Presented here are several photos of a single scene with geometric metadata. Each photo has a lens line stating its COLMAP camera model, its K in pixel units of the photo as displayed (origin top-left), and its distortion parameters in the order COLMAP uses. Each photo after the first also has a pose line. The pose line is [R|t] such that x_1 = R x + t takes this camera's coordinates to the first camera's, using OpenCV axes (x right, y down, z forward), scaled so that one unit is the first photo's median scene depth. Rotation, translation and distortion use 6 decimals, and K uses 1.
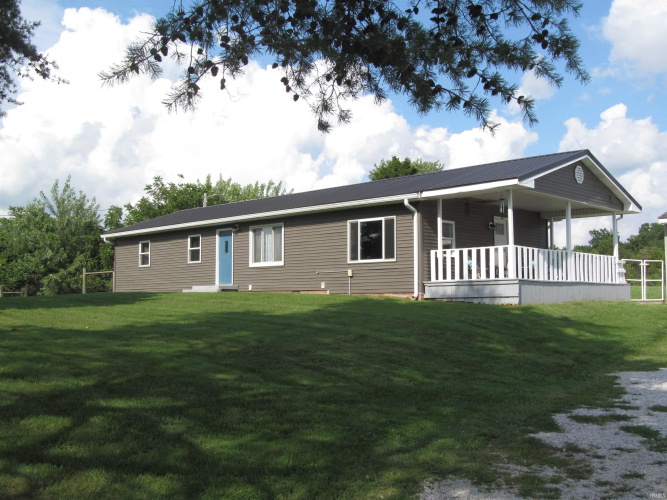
lens RADIAL K [[776.6, 0, 333.4], [0, 776.6, 250.5], [0, 0, 1]] dist [0.003785, 0.000000]
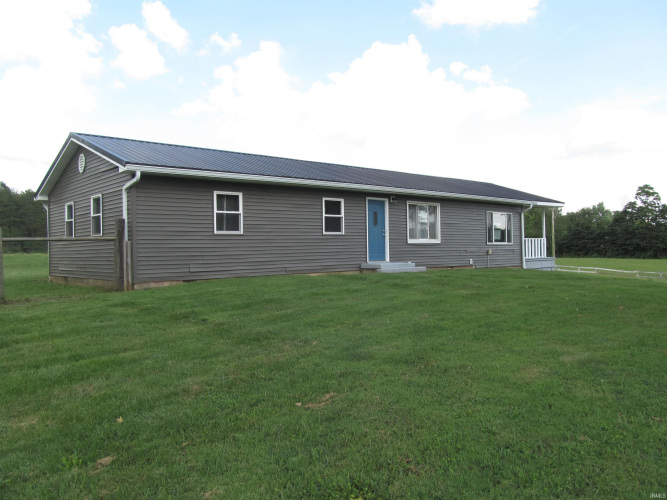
lens RADIAL K [[555.7, 0, 333.3], [0, 555.7, 250.2], [0, 0, 1]] dist [-0.046345, 0.024786]
pose [[0.060486, 0.014235, 0.998068, -0.880927], [-0.038085, 0.999203, -0.011943, 0.046065], [-0.997442, -0.037289, 0.060979, 1.164459]]
